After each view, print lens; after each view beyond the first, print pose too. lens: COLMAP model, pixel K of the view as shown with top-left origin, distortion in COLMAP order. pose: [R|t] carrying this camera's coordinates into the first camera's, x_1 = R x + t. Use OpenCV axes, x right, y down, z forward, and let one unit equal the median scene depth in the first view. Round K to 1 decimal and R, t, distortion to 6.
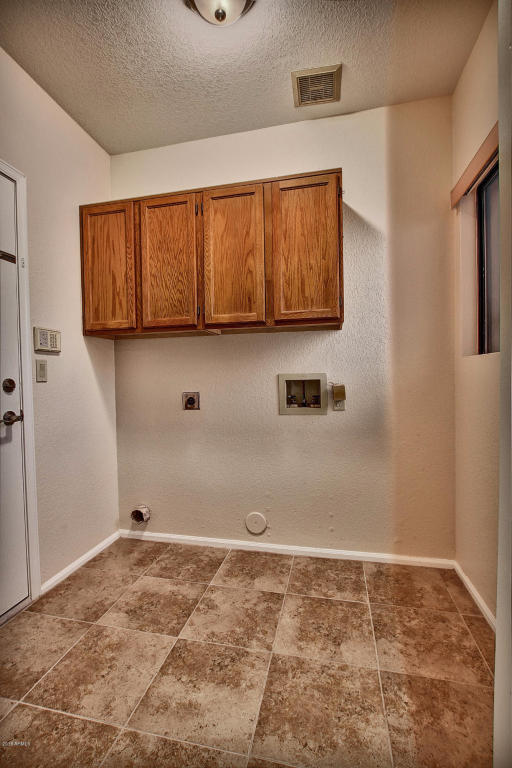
lens RADIAL K [[359.4, 0, 255.5], [0, 359.4, 387.2], [0, 0, 1]] dist [-0.034960, -0.000102]
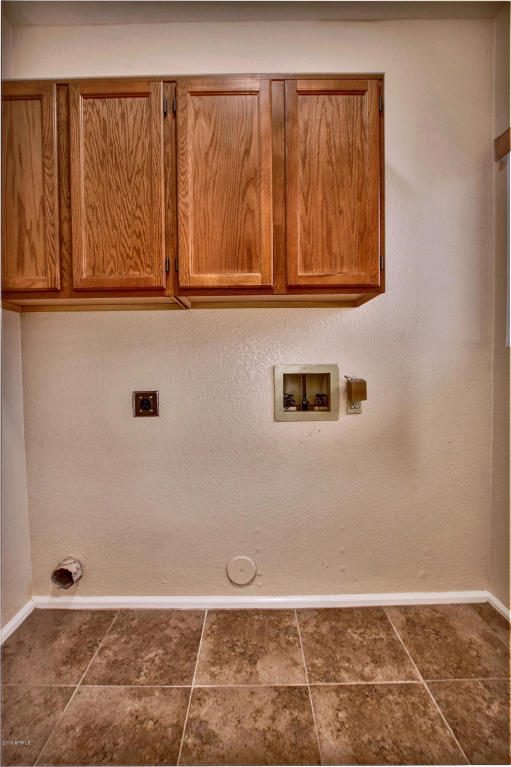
lens RADIAL K [[352.0, 0, 255.5], [0, 352.0, 383.5], [0, 0, 1]] dist [-0.033261, 0.000397]
pose [[0.974377, -0.006501, 0.224828, -0.145259], [0.004464, 0.999944, 0.009566, -0.008018], [-0.224878, -0.008317, 0.974352, 0.345680]]
